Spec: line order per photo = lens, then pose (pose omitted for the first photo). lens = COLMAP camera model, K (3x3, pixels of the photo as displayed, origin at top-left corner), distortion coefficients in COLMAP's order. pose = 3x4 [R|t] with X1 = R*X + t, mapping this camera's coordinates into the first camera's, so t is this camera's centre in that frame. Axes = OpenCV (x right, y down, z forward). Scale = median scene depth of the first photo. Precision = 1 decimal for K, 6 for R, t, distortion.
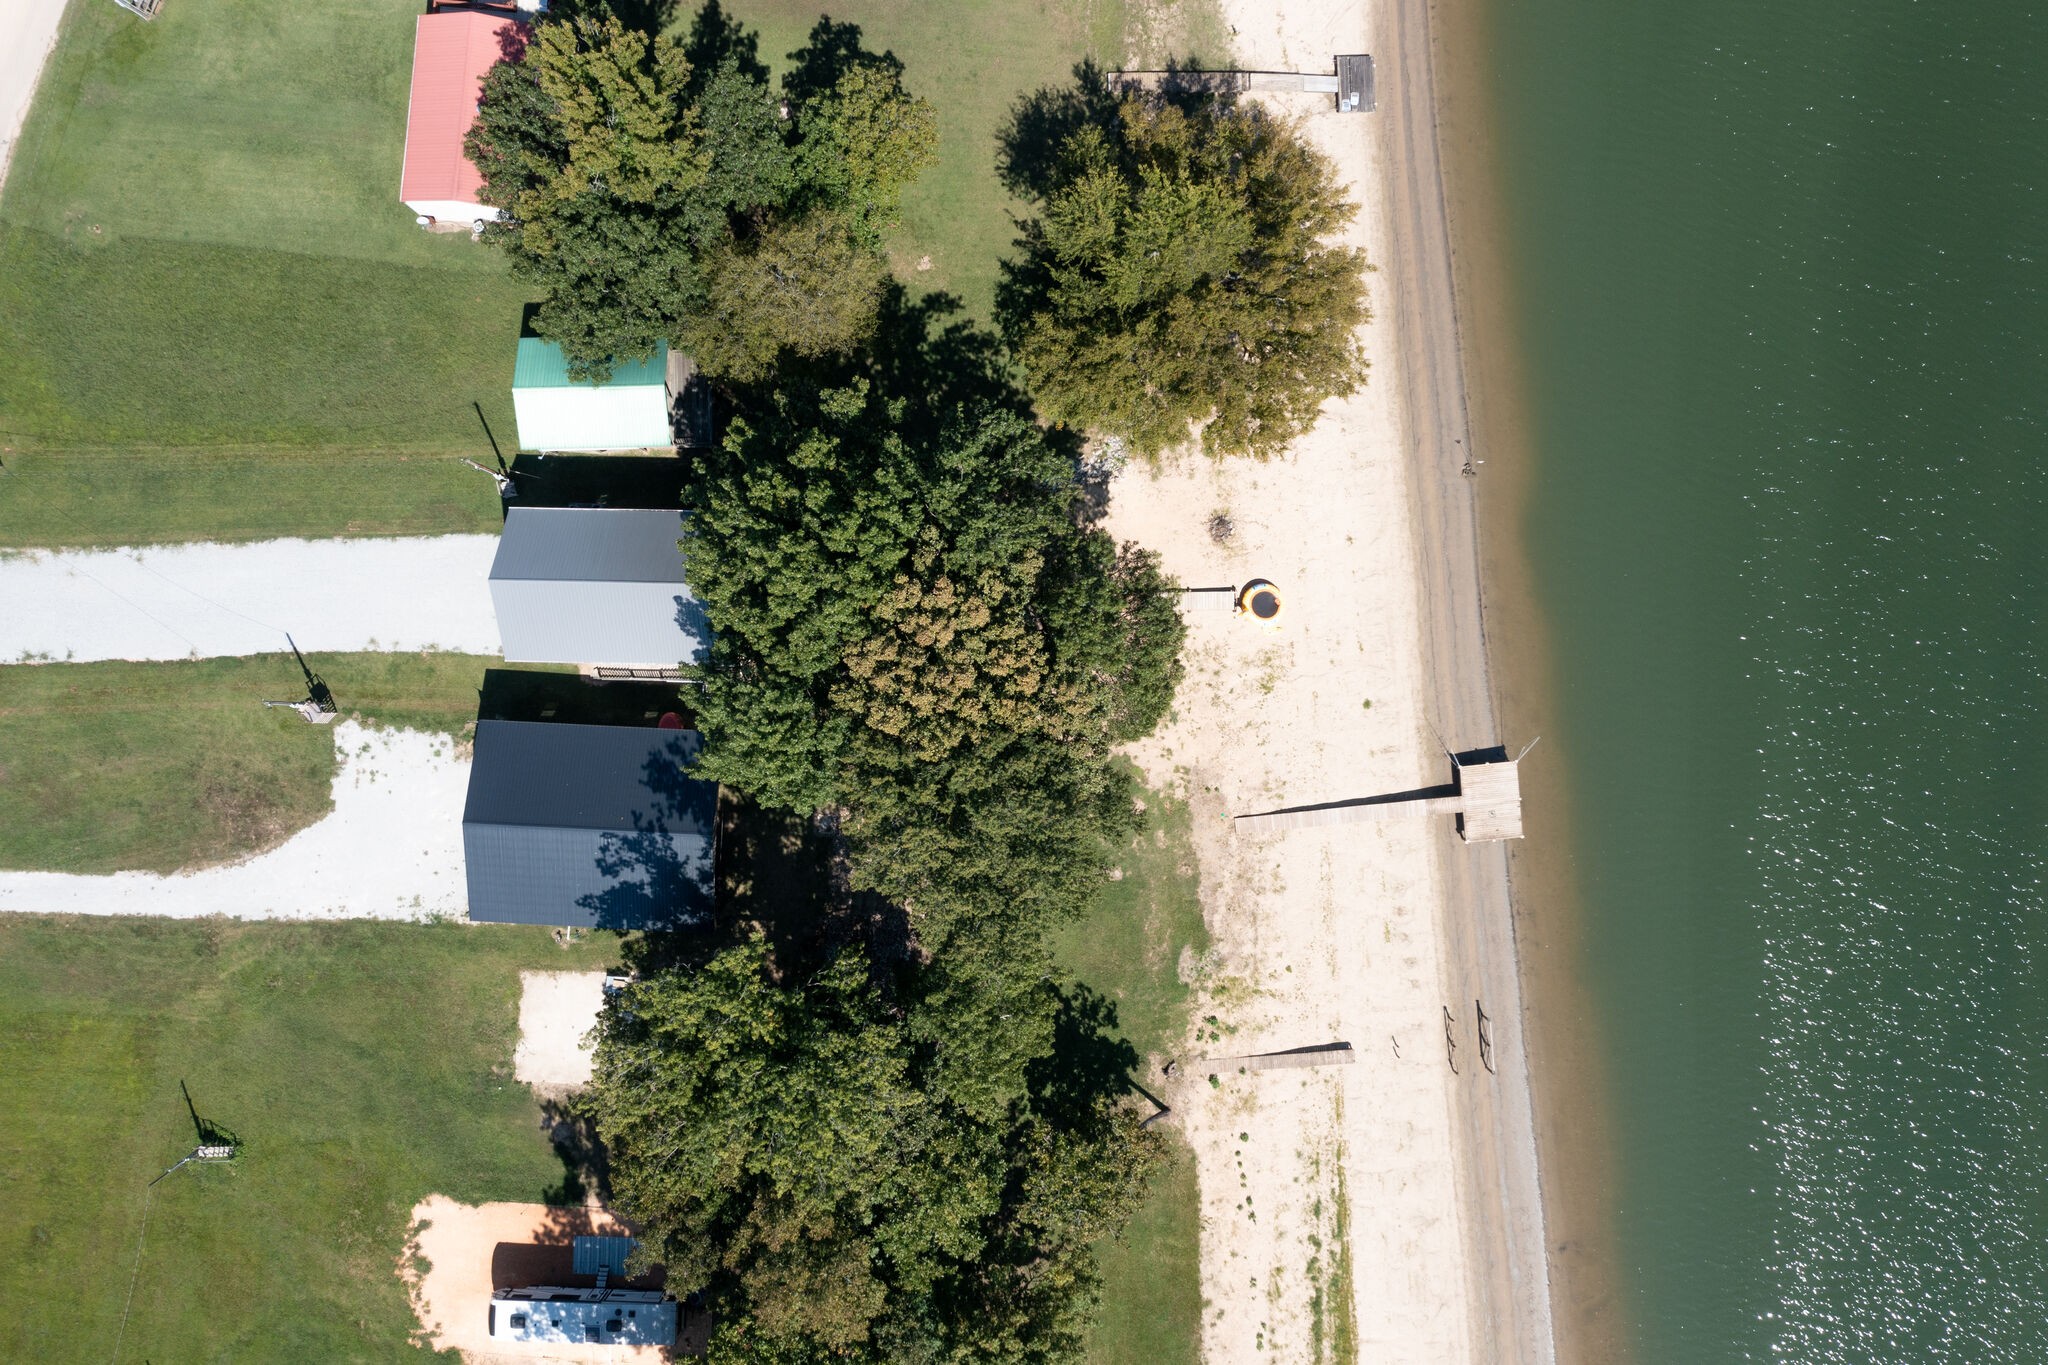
lens RADIAL K [[1338.3, 0, 1020.1], [0, 1338.3, 695.7], [0, 0, 1]] dist [-0.003694, 0.001465]
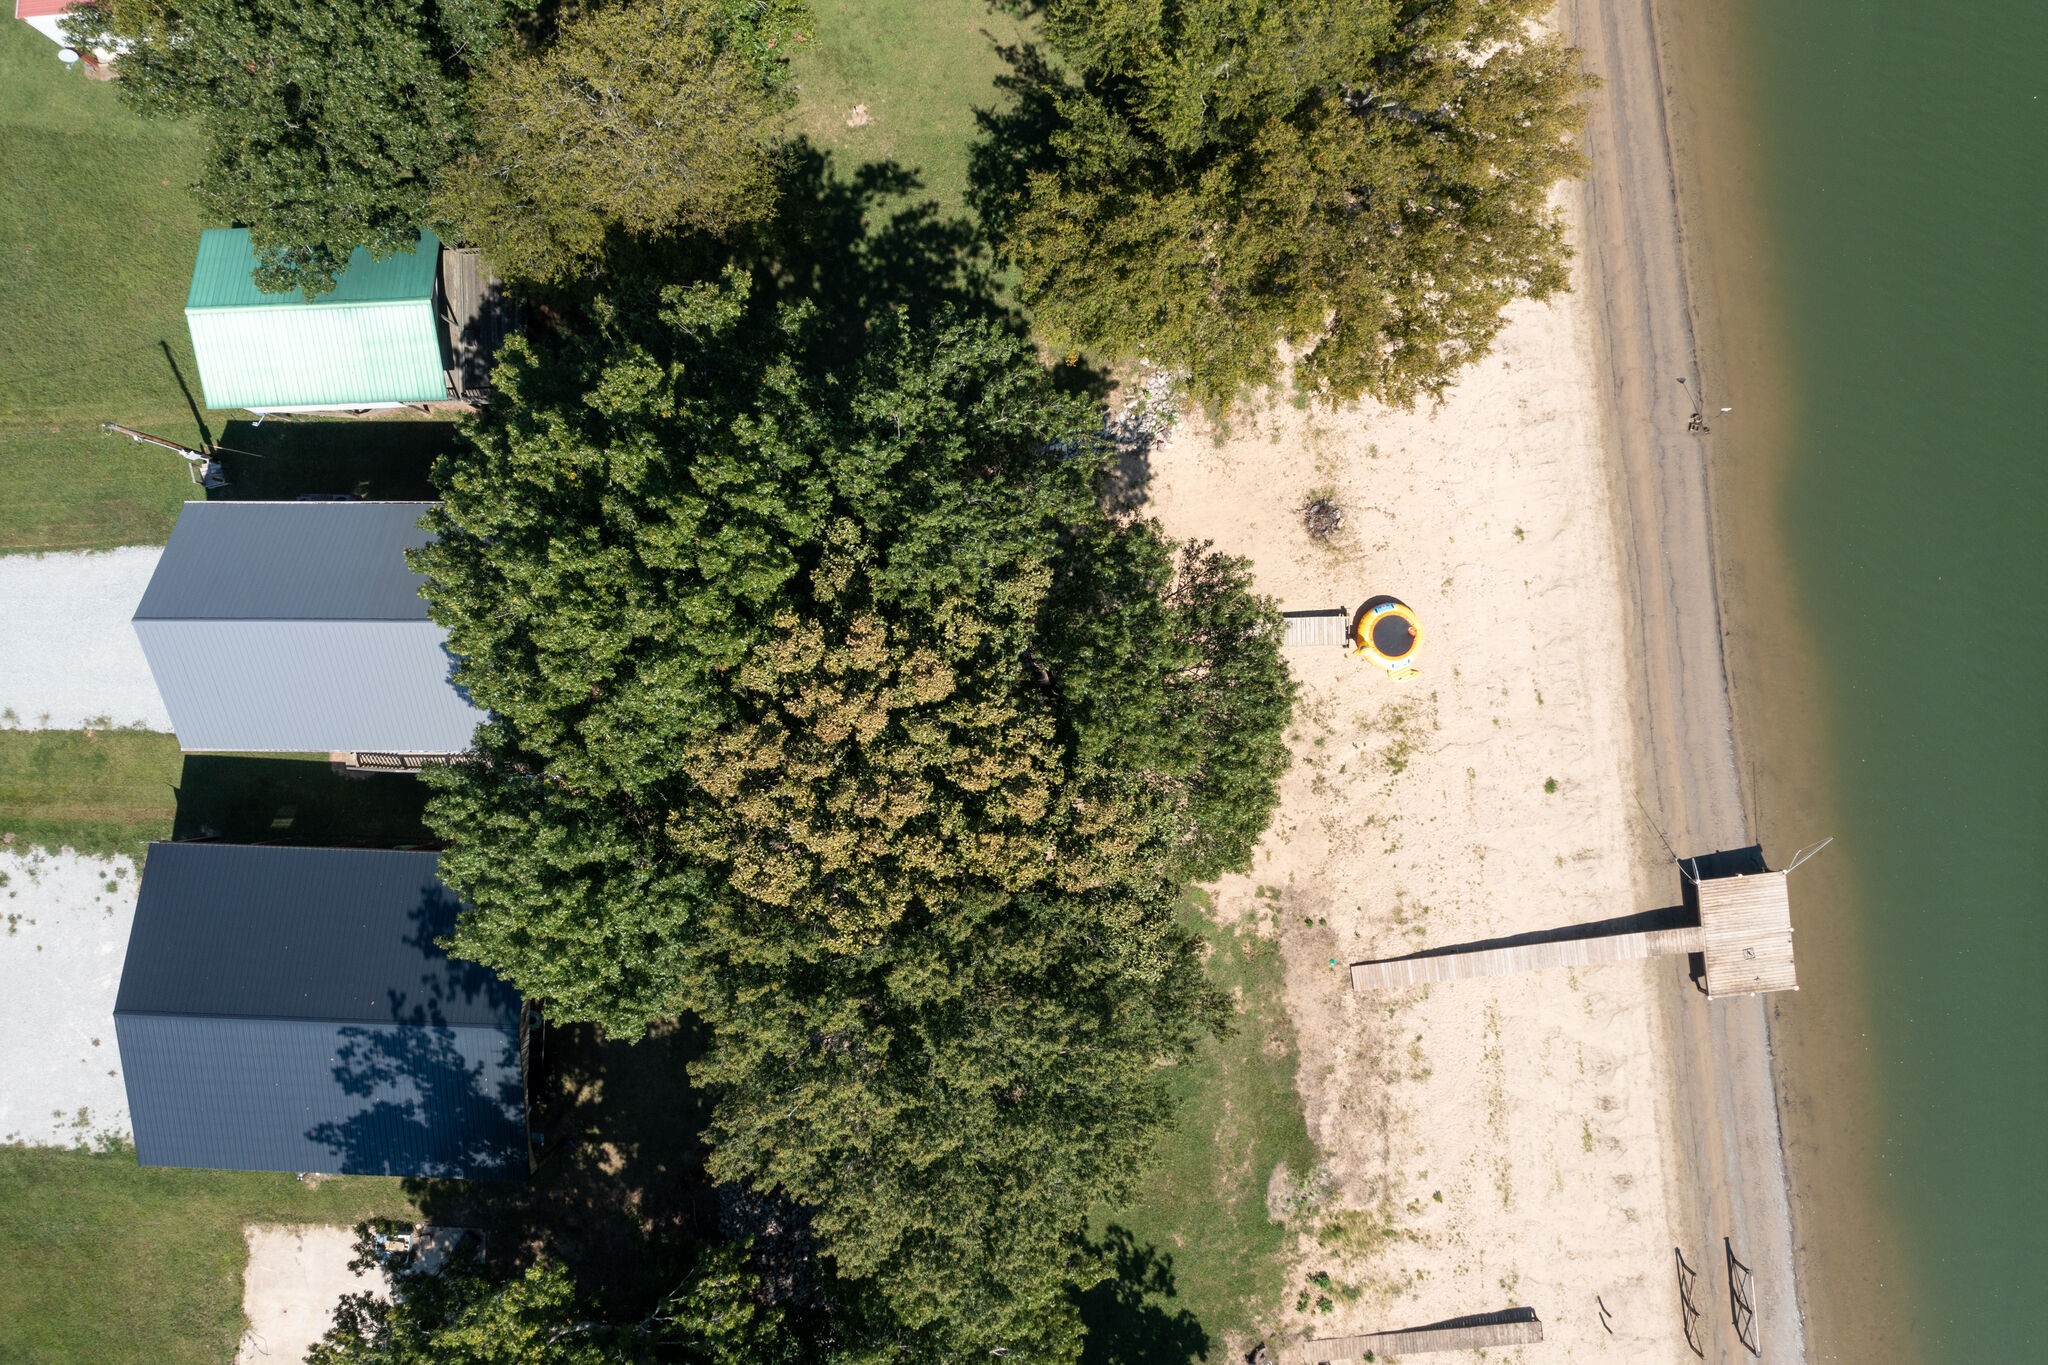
lens RADIAL K [[1338.3, 0, 1020.1], [0, 1338.3, 695.7], [0, 0, 1]] dist [-0.003694, 0.001465]
pose [[0.999881, -0.015209, -0.002583, 0.004037], [0.015202, 0.999882, -0.002423, -0.040848], [0.002620, 0.002384, 0.999994, 0.358672]]
